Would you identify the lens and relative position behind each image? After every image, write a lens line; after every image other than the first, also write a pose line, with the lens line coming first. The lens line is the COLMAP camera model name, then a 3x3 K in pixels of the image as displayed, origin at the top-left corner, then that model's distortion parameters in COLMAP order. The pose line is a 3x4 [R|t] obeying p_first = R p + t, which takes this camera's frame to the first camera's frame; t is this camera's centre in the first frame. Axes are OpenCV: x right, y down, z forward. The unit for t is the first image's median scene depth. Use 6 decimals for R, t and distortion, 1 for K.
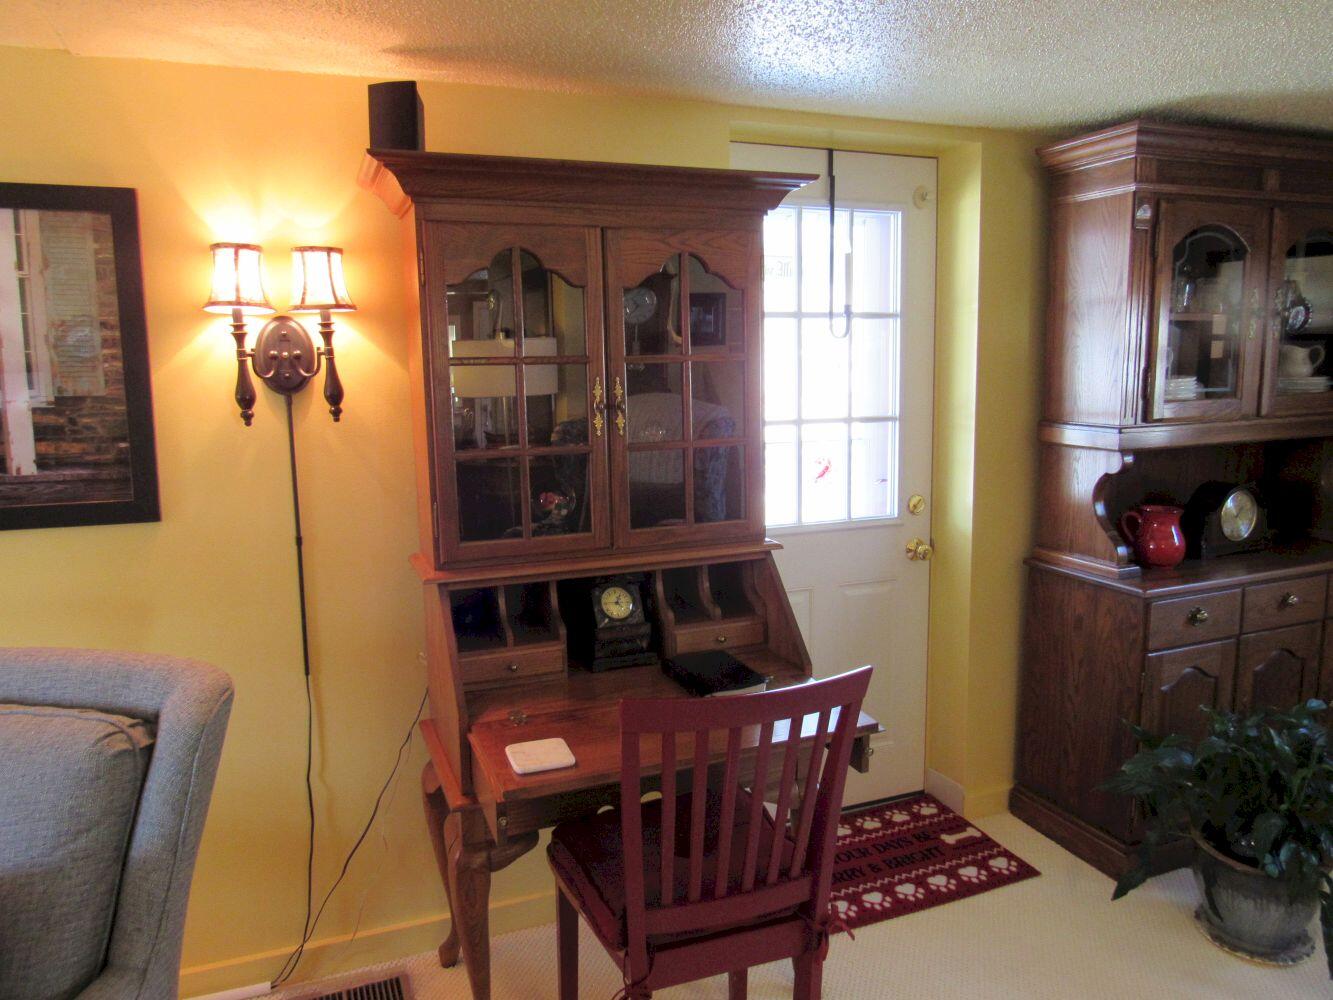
lens RADIAL K [[1011.6, 0, 666.5], [0, 1011.6, 500.0], [0, 0, 1]] dist [0.005148, 0.007738]
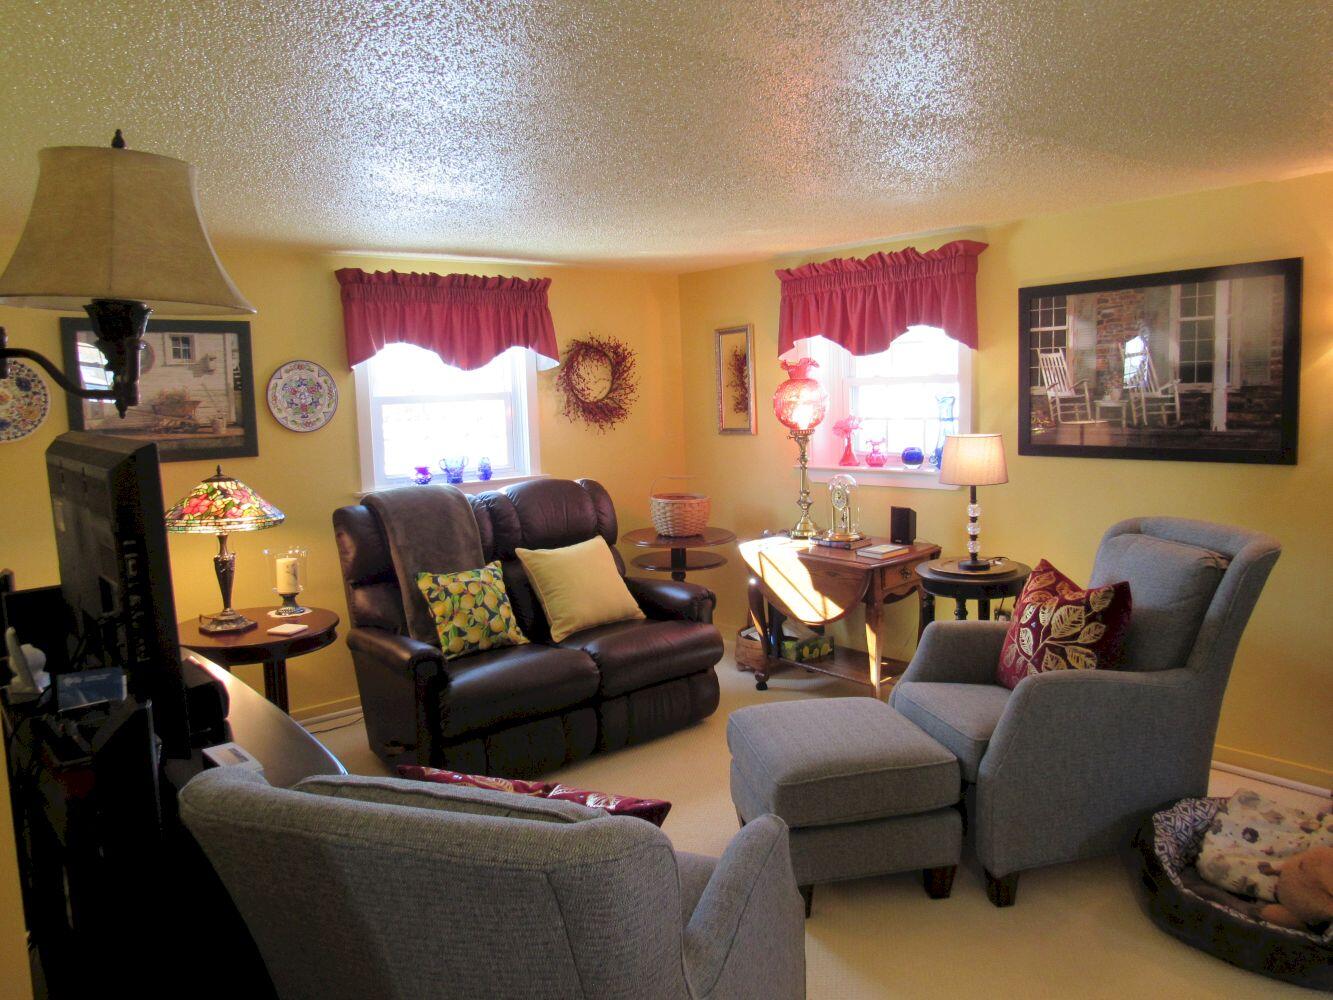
lens RADIAL K [[937.0, 0, 666.5], [0, 937.0, 500.0], [0, 0, 1]] dist [-0.113967, 0.044748]
pose [[0.323278, 0.102716, -0.940713, 0.519159], [-0.082838, 0.993347, 0.079996, 0.046612], [0.942671, 0.052066, 0.329637, -0.393060]]
